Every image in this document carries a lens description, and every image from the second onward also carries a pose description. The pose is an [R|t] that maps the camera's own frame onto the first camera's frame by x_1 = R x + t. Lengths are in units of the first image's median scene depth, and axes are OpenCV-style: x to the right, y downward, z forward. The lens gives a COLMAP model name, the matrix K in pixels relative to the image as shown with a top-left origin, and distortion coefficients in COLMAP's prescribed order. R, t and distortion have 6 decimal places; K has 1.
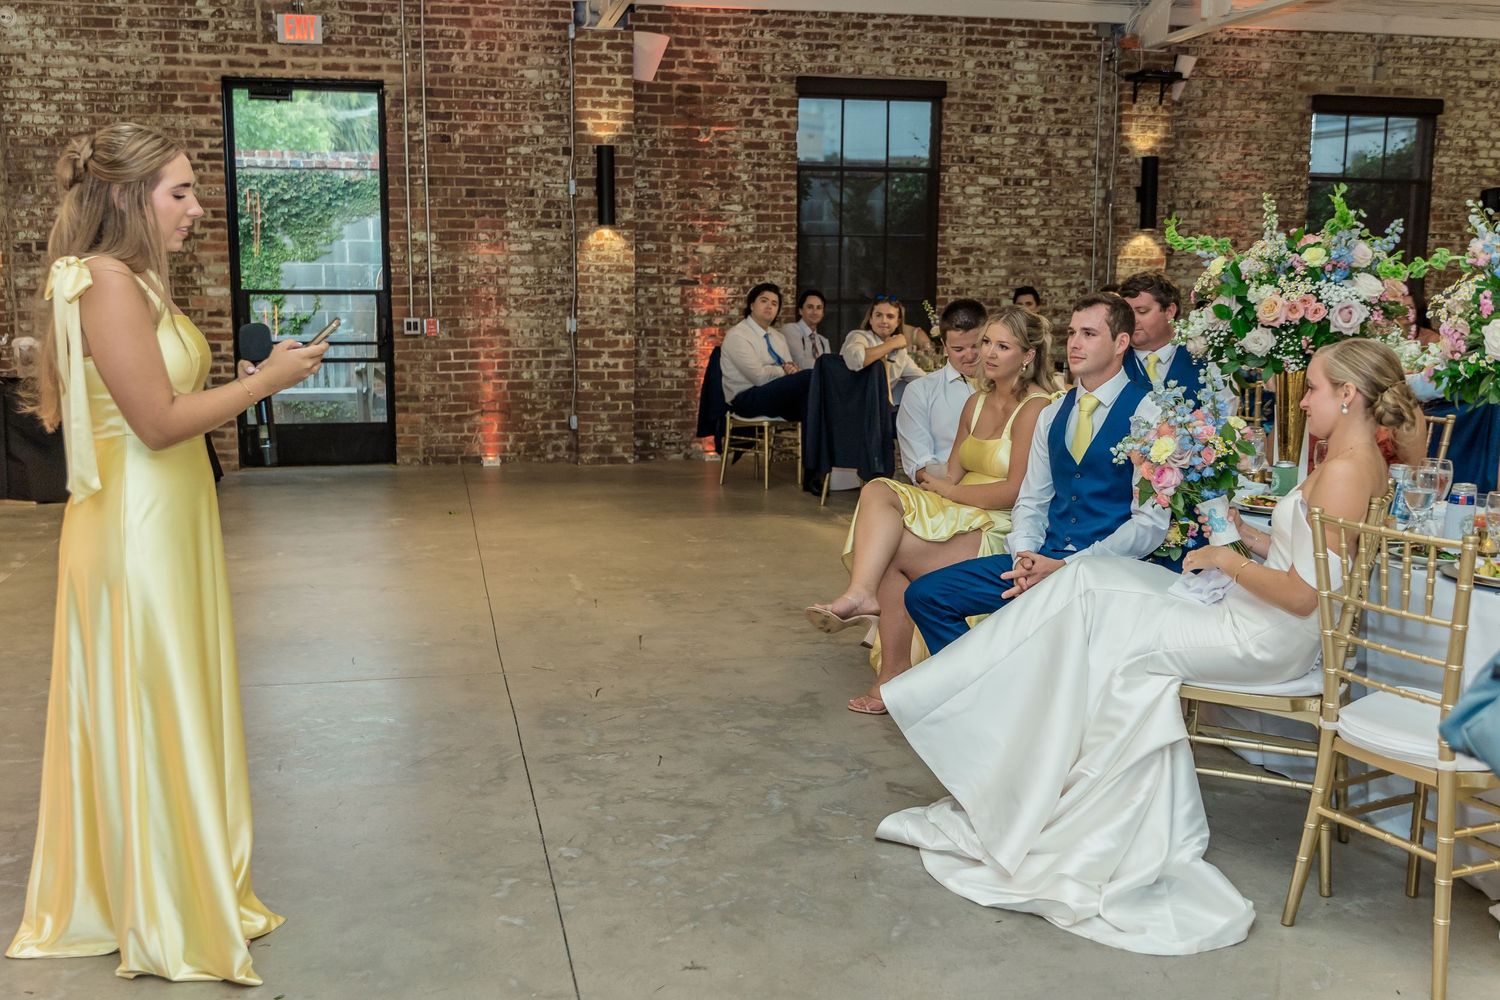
lens RADIAL K [[1454.6, 0, 738.2], [0, 1454.6, 495.4], [0, 0, 1]] dist [-0.002114, 0.000000]
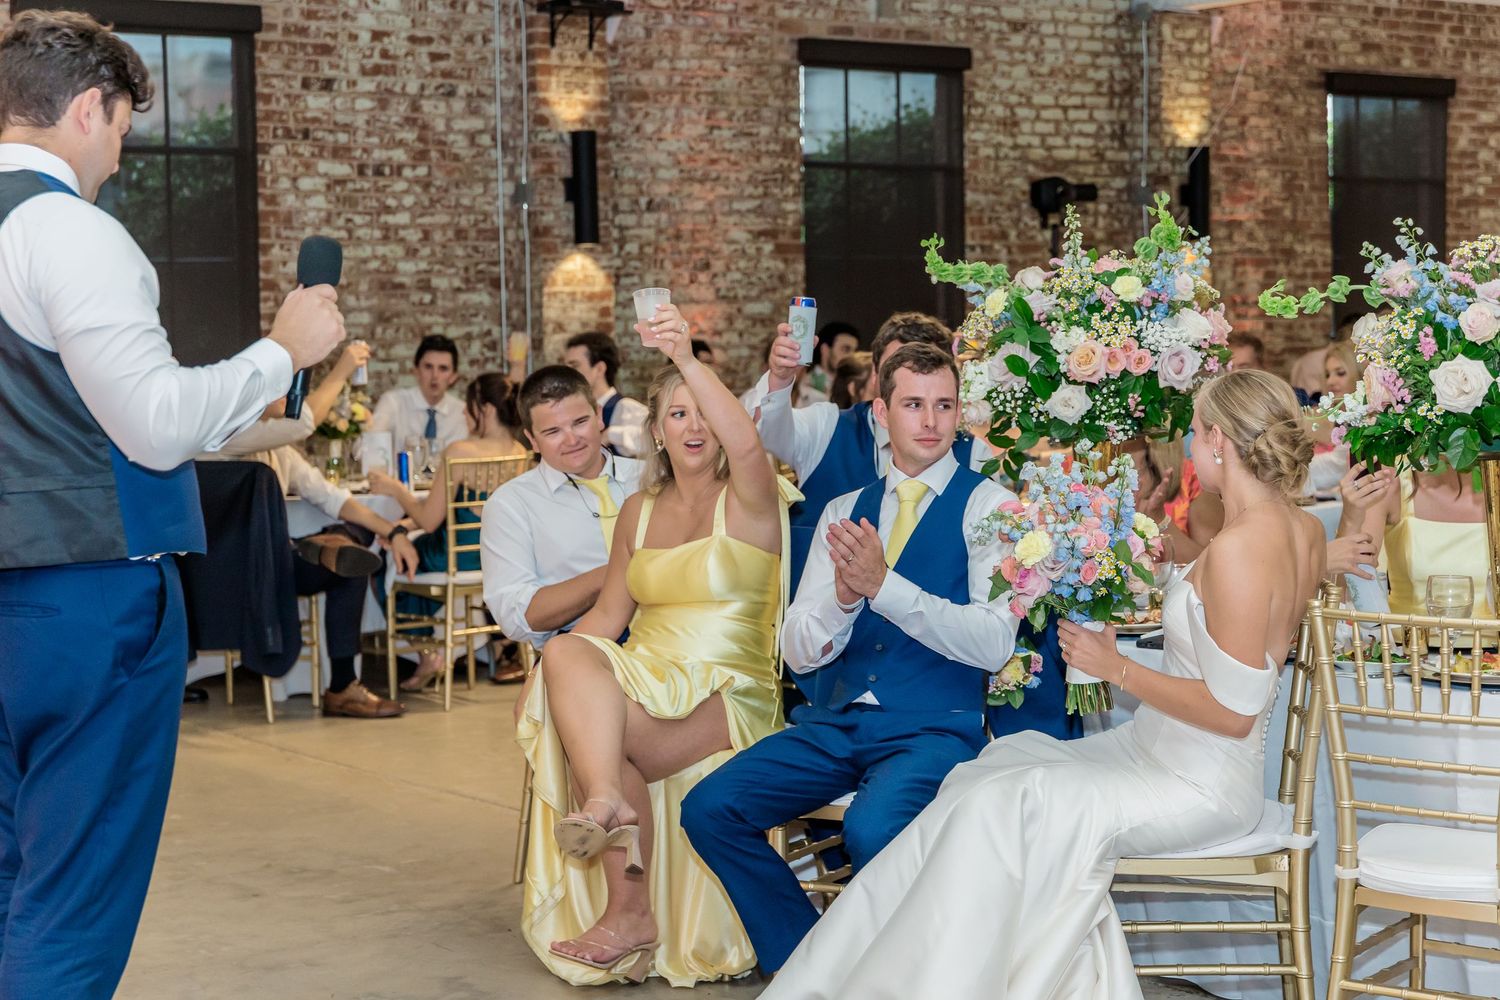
lens RADIAL K [[2632.4, 0, 733.7], [0, 2632.4, 506.1], [0, 0, 1]] dist [-0.002422, 0.000000]
pose [[0.913616, -0.051853, 0.403257, -0.133718], [0.083854, 0.994541, -0.062096, 0.005532], [-0.397836, 0.090546, 0.912977, -0.056187]]
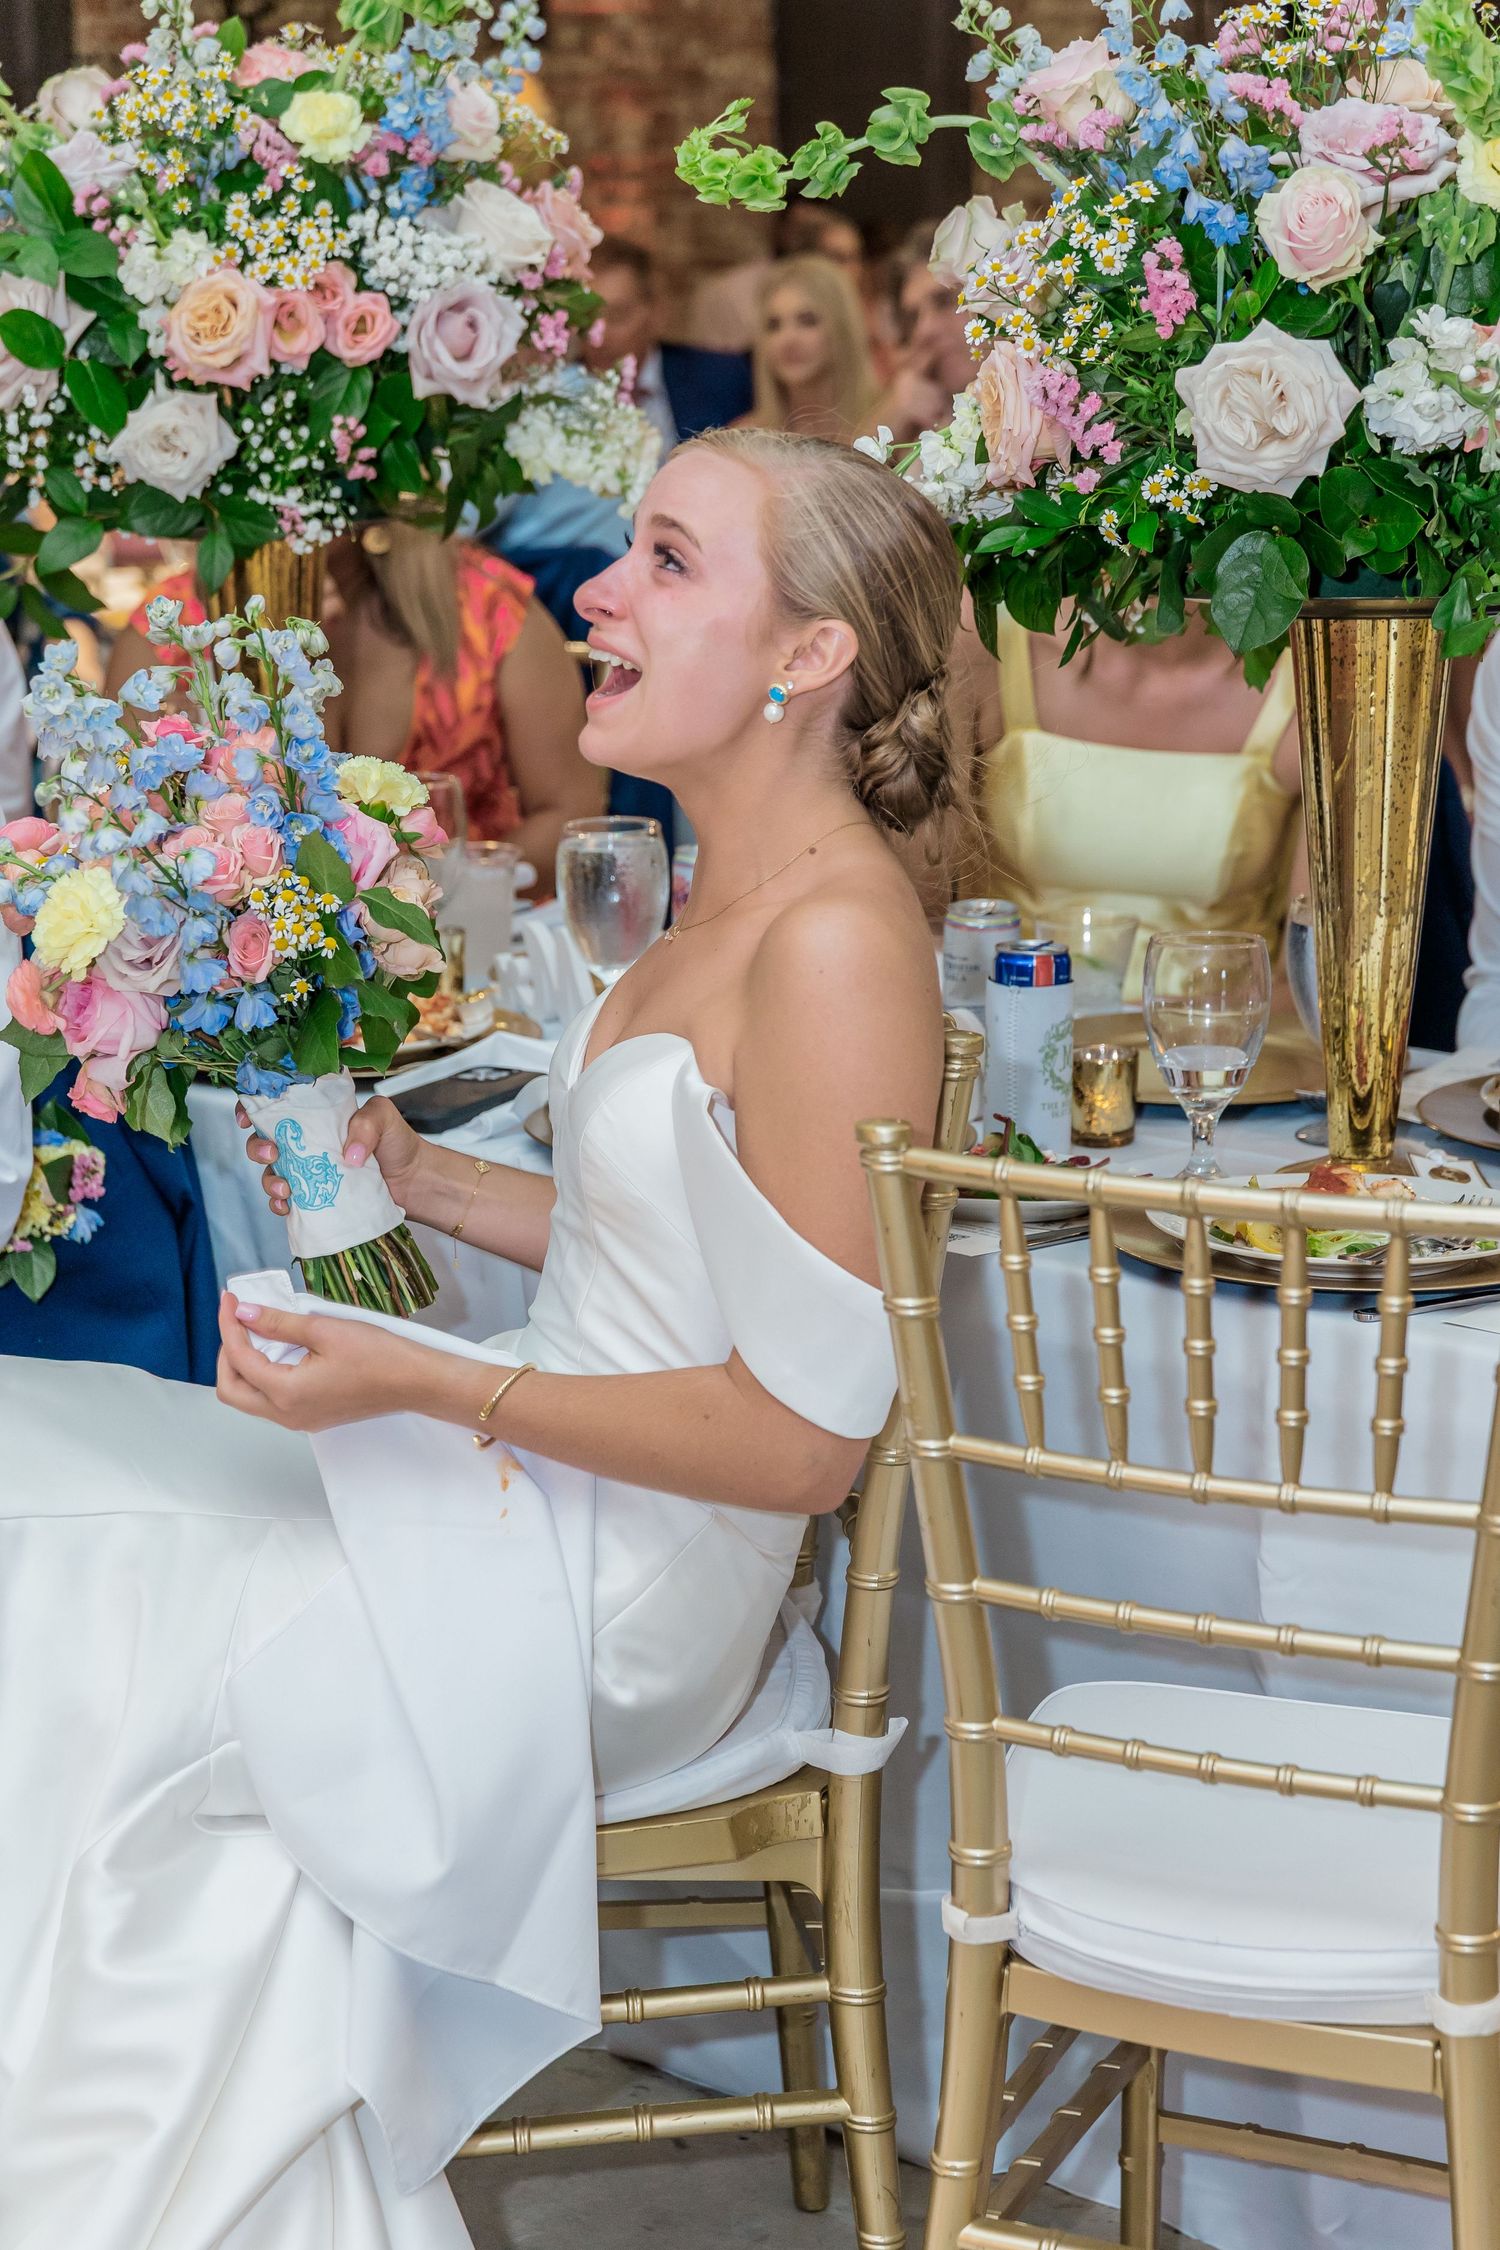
lens RADIAL K [[4270.5, 0, 706.8], [0, 4270.5, 1154.6], [0, 0, 1]] dist [0.007900, 0.000000]
pose [[0.807039, -0.150727, 0.570938, -0.015592], [0.109126, 0.988290, 0.106654, -0.019385], [-0.580328, -0.023770, 0.814036, 0.114413]]
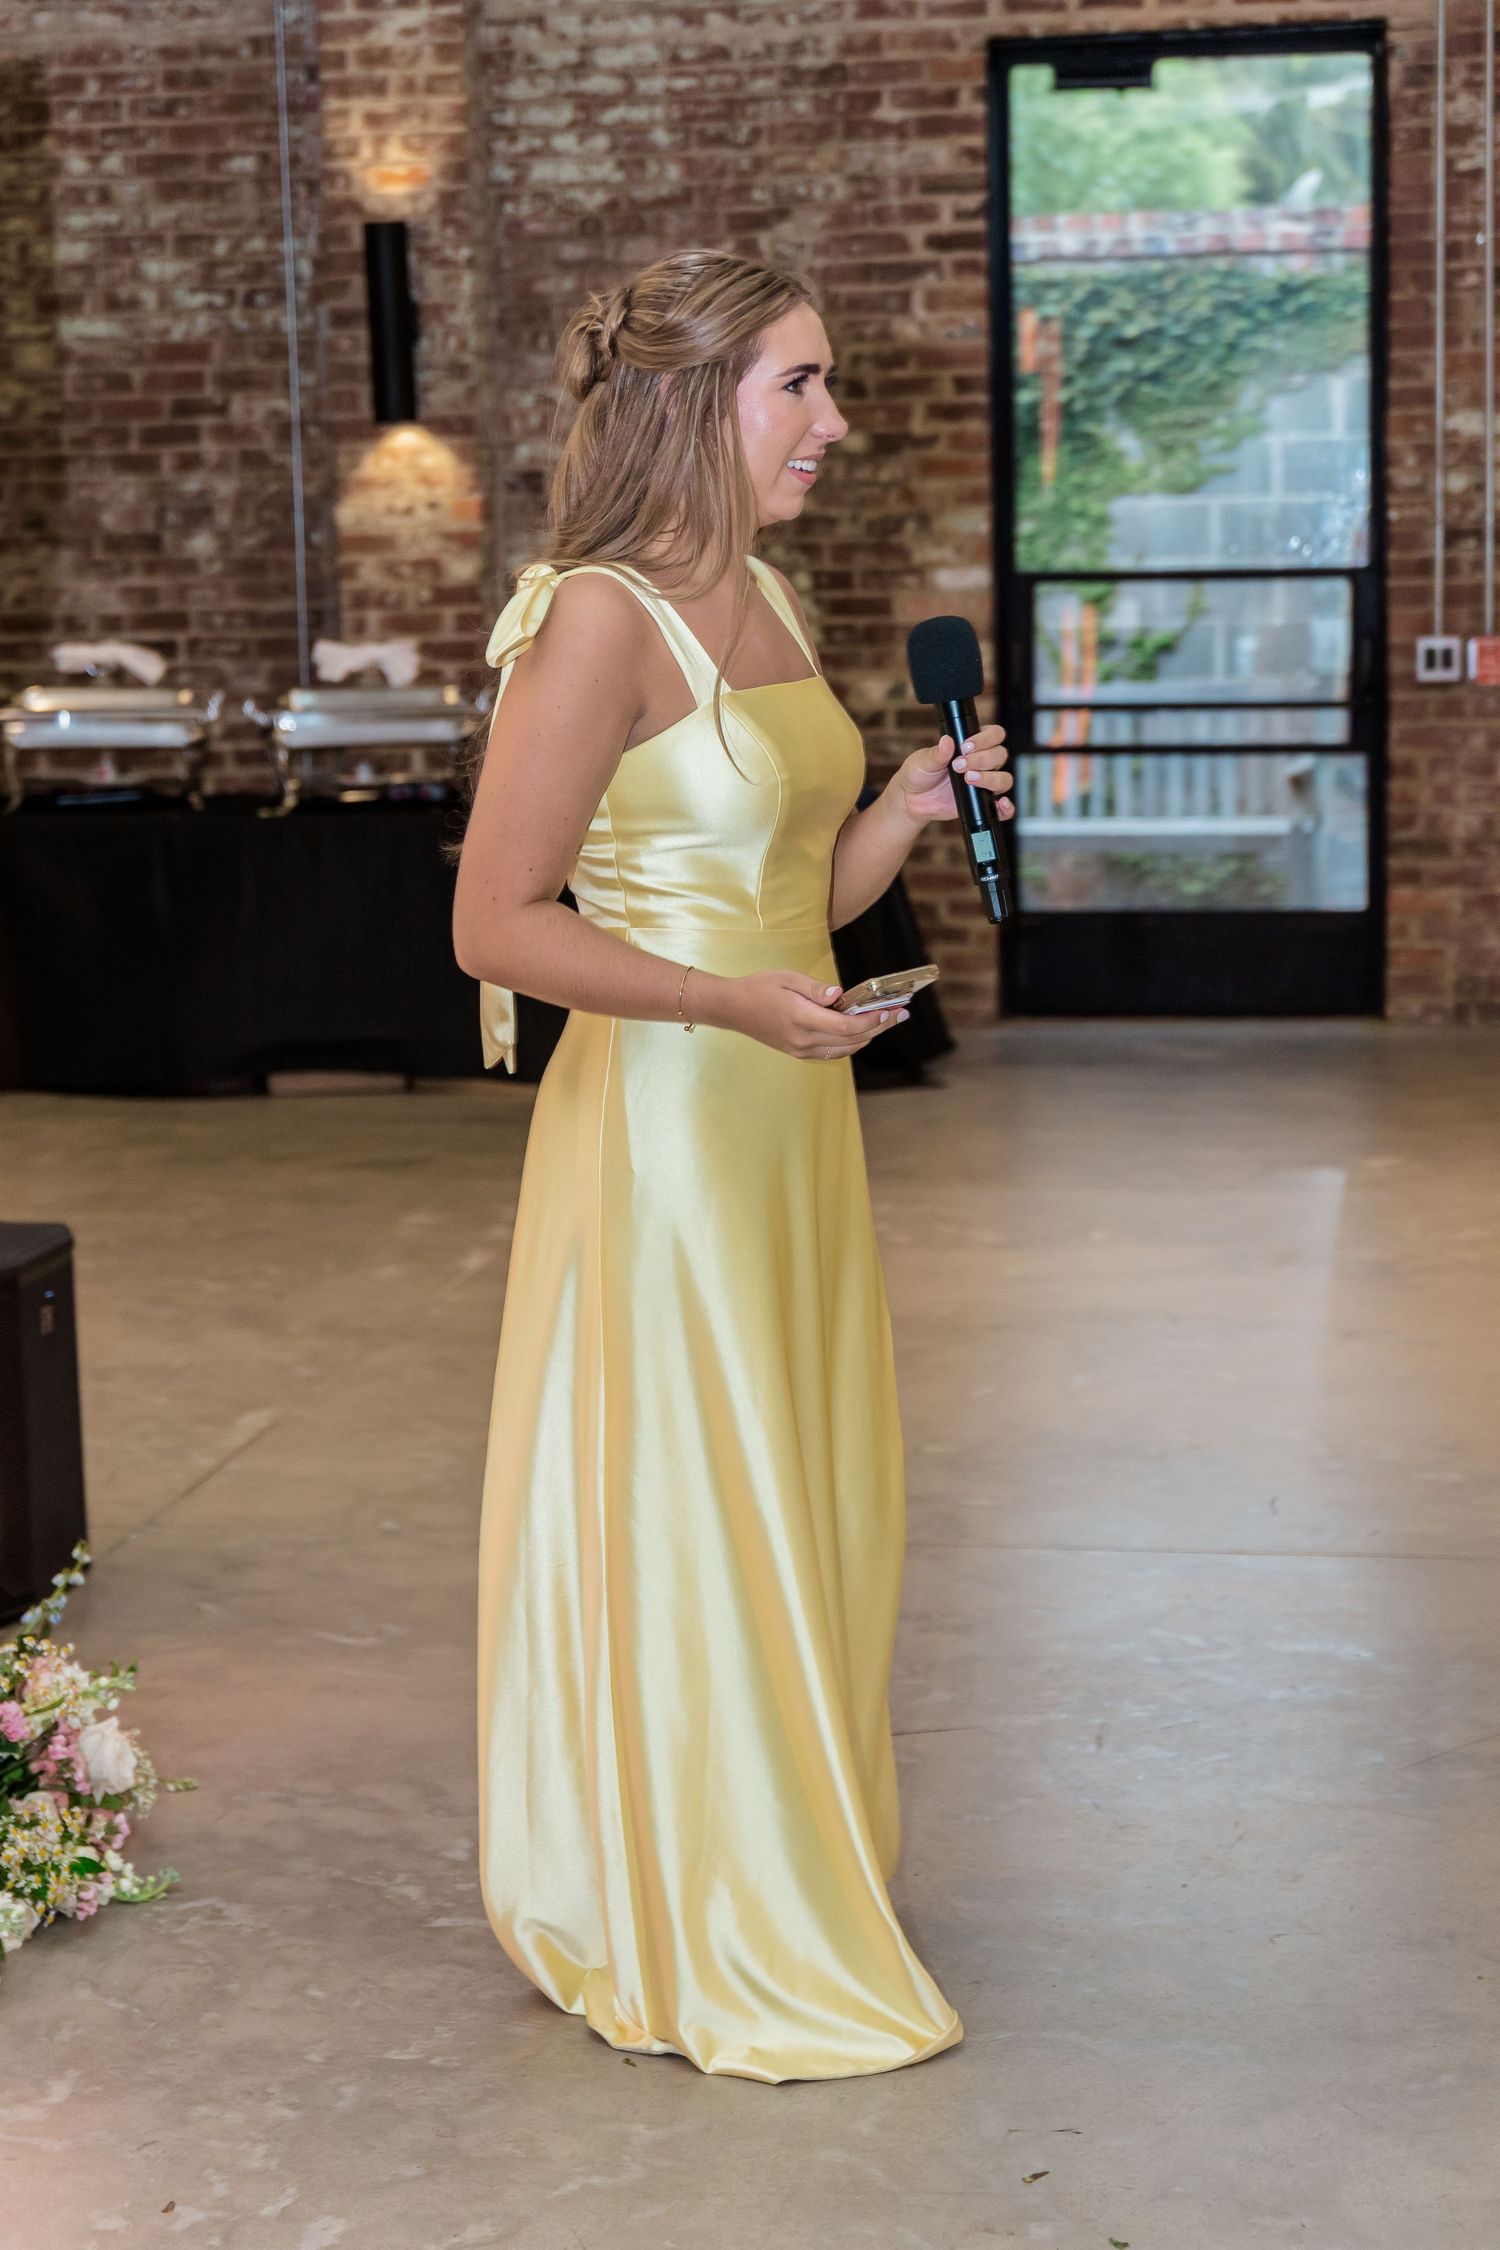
lens RADIAL K [[3948.6, 0, 778.8], [0, 3948.6, 1184.0], [0, 0, 1]] dist [-0.002422, 0.000000]
pose [[0.928228, 0.037733, -0.370092, 0.004375], [-0.030606, 0.999216, 0.025112, 0.000830], [0.370750, -0.011983, 0.928656, -0.030501]]
